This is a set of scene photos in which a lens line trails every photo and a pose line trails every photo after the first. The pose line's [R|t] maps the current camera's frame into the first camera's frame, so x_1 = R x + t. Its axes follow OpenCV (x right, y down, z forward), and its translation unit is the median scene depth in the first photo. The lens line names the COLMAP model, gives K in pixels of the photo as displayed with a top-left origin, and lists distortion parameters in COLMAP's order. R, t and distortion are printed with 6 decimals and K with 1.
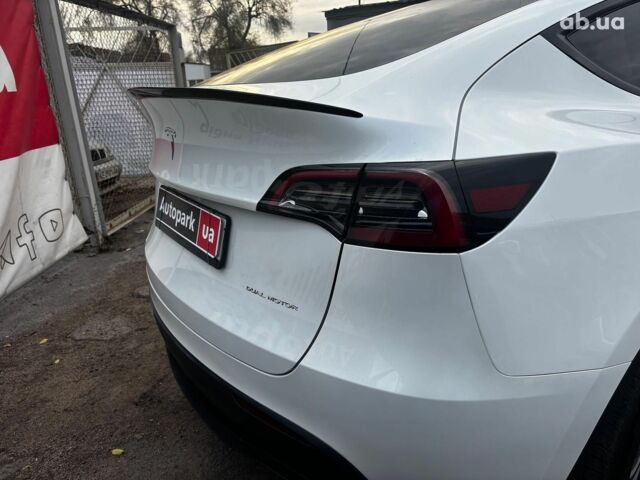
lens RADIAL K [[480.5, 0, 316.0], [0, 480.5, 241.0], [0, 0, 1]] dist [0.049007, -0.072484]
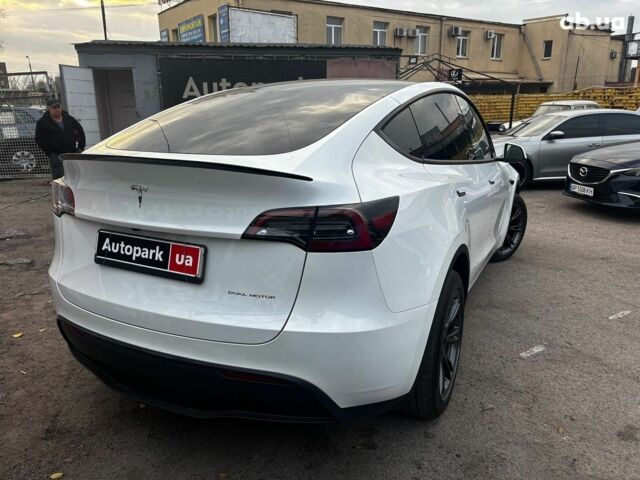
lens RADIAL K [[480.5, 0, 316.0], [0, 480.5, 241.0], [0, 0, 1]] dist [0.049007, -0.072484]
pose [[0.869032, -0.085380, 0.487333, -0.578594], [0.114313, 0.992995, -0.029877, 0.014989], [-0.481368, 0.081673, 0.872705, -0.401908]]
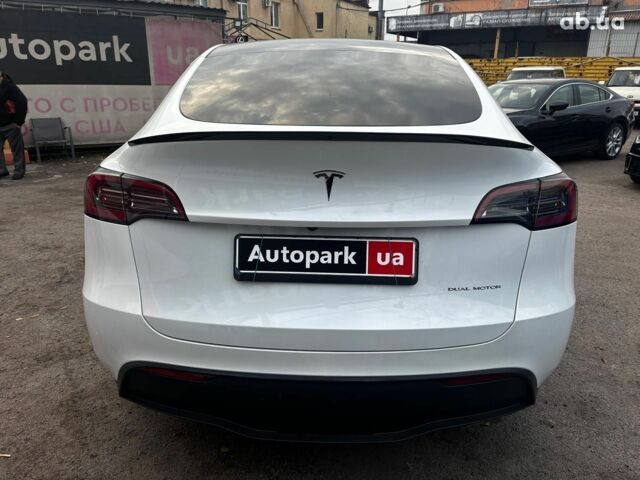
lens RADIAL K [[480.5, 0, 316.0], [0, 480.5, 241.0], [0, 0, 1]] dist [0.049007, -0.072484]
pose [[0.569509, -0.211644, 0.794271, -1.228112], [0.216469, 0.970791, 0.103468, -0.213327], [-0.792970, 0.113009, 0.598688, 0.477069]]
